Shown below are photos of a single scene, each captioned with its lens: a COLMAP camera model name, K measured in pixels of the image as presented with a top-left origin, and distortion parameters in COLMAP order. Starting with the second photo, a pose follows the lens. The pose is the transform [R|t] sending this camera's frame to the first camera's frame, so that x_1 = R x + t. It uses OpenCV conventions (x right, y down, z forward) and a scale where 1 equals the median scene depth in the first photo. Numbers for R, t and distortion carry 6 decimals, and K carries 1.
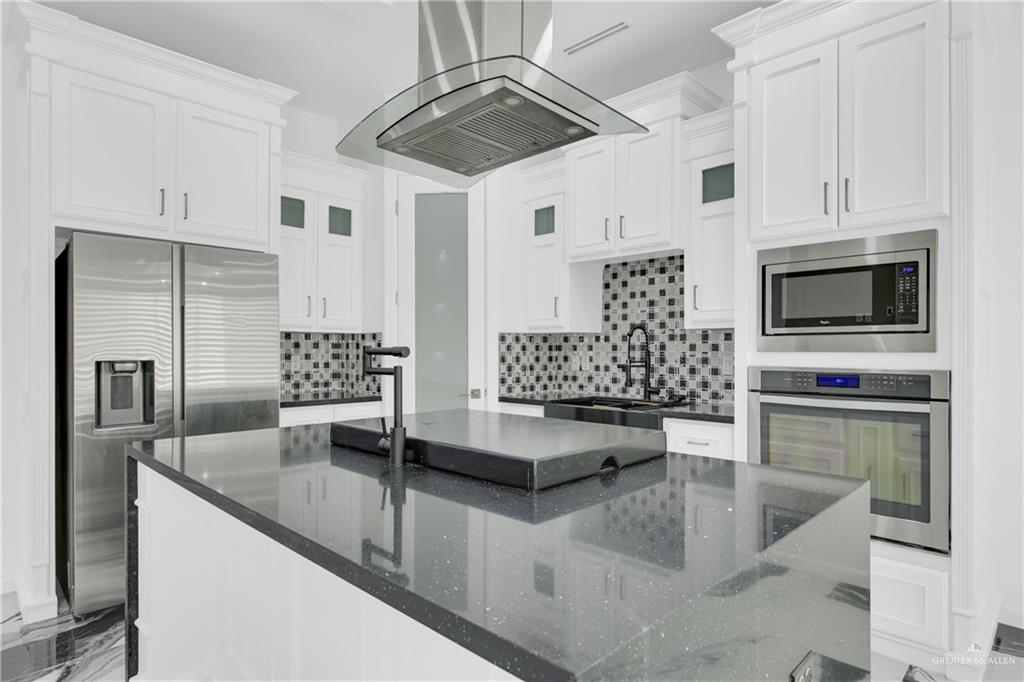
lens RADIAL K [[571.1, 0, 504.0], [0, 571.1, 347.4], [0, 0, 1]] dist [0.046418, 0.000744]
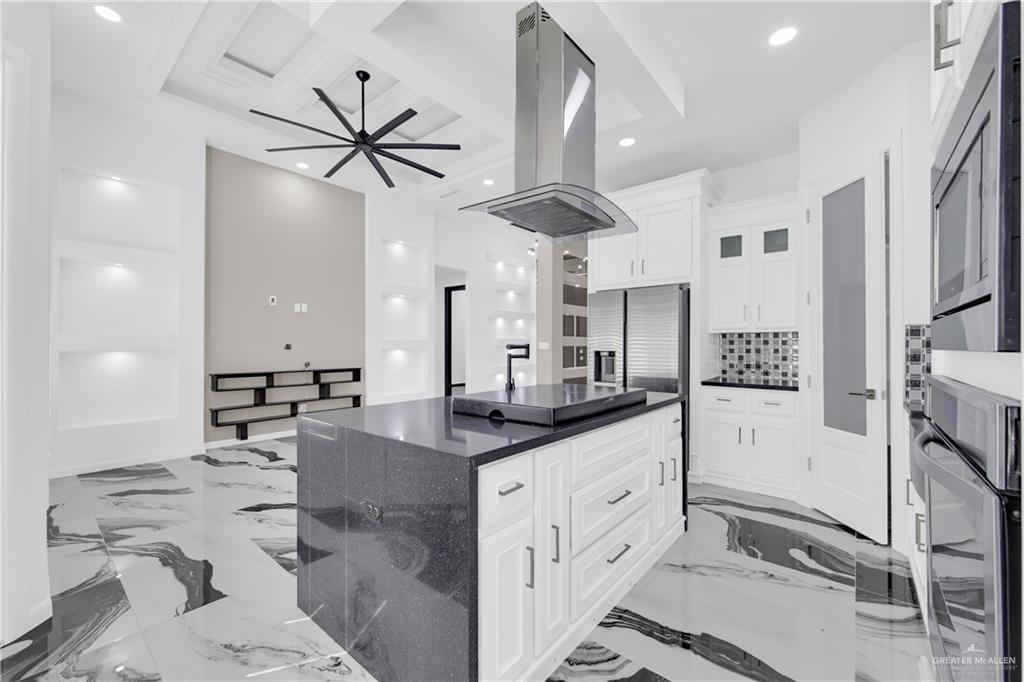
lens RADIAL K [[415.9, 0, 515.4], [0, 415.9, 344.4], [0, 0, 1]] dist [0.000920, 0.000030]
pose [[0.086012, -0.003556, -0.996288, 0.567622], [0.004225, 0.999986, -0.003204, 0.001955], [0.996285, -0.003934, 0.086026, 0.383601]]
